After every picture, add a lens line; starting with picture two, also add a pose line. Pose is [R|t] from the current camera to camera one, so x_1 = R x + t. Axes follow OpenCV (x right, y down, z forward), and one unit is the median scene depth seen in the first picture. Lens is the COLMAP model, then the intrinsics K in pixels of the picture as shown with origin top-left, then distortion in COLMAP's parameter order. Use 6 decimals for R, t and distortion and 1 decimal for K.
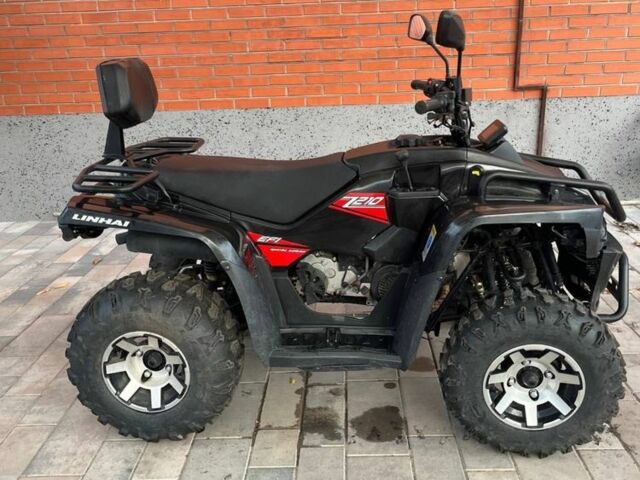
lens RADIAL K [[688.5, 0, 320.0], [0, 688.5, 240.0], [0, 0, 1]] dist [0.004897, 0.007205]
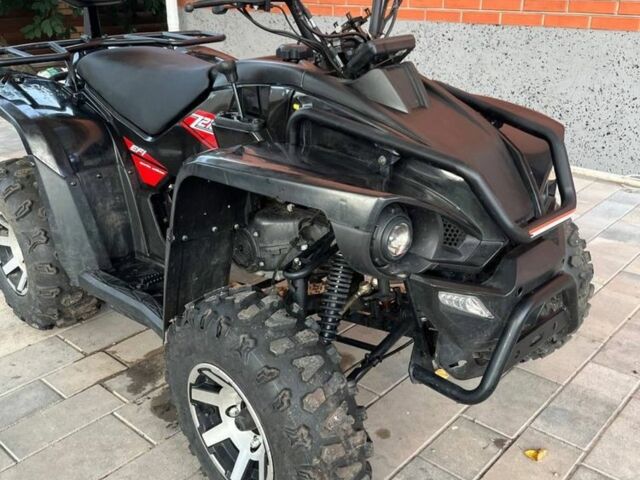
lens RADIAL K [[688.5, 0, 320.0], [0, 688.5, 240.0], [0, 0, 1]] dist [0.004897, 0.007205]
pose [[0.738736, 0.270711, -0.617239, 0.339539], [-0.207778, 0.962661, 0.173530, -0.046141], [0.641169, 0.000056, 0.767400, 0.247021]]
